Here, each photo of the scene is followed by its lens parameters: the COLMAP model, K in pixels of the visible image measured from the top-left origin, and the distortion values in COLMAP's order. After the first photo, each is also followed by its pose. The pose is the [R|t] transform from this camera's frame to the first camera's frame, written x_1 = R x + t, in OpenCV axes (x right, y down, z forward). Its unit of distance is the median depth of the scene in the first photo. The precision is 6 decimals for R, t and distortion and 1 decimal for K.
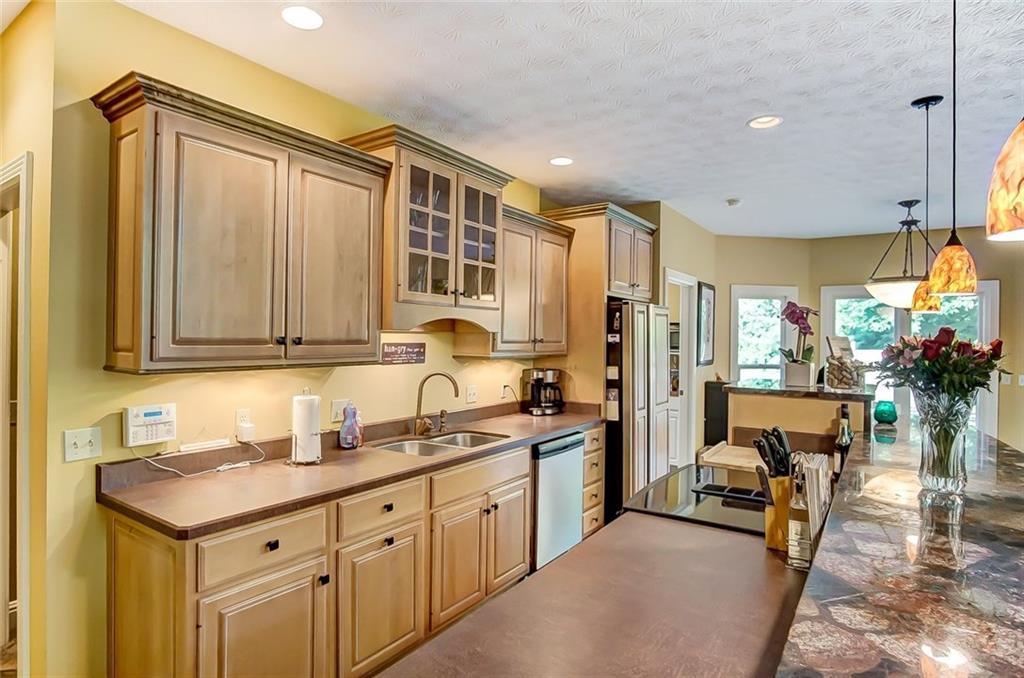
lens RADIAL K [[554.0, 0, 506.2], [0, 554.0, 339.1], [0, 0, 1]] dist [-0.046943, 0.016490]
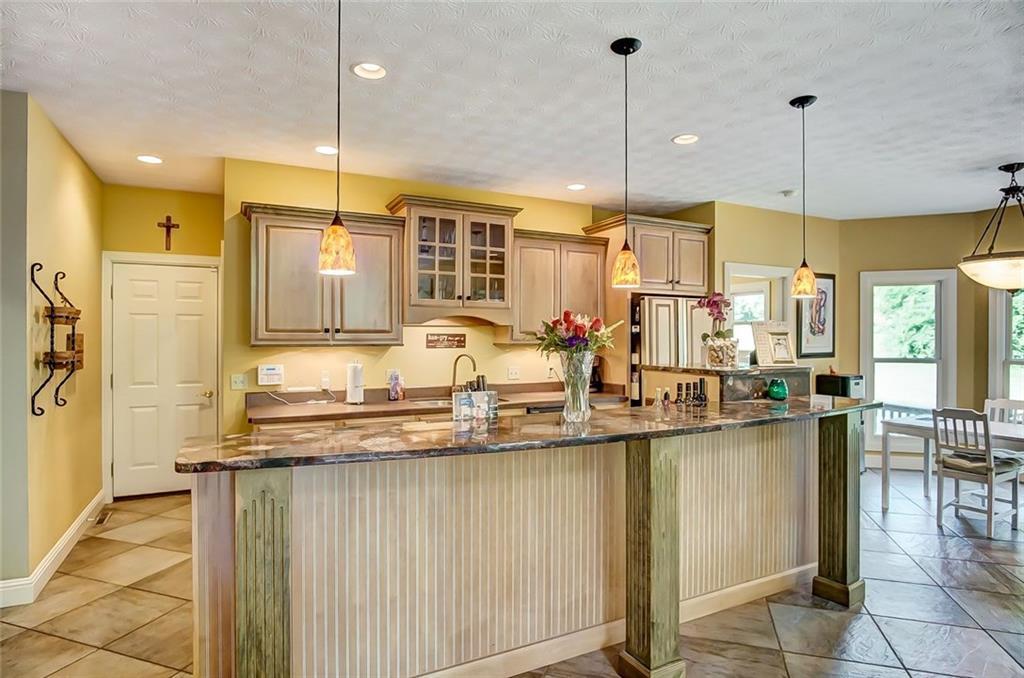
lens RADIAL K [[554.0, 0, 506.2], [0, 554.0, 339.1], [0, 0, 1]] dist [-0.046943, 0.016490]
pose [[0.875129, -0.008178, -0.483820, 0.664715], [0.006736, 0.999966, -0.004719, 0.029836], [0.483843, 0.000871, 0.875155, -0.194914]]
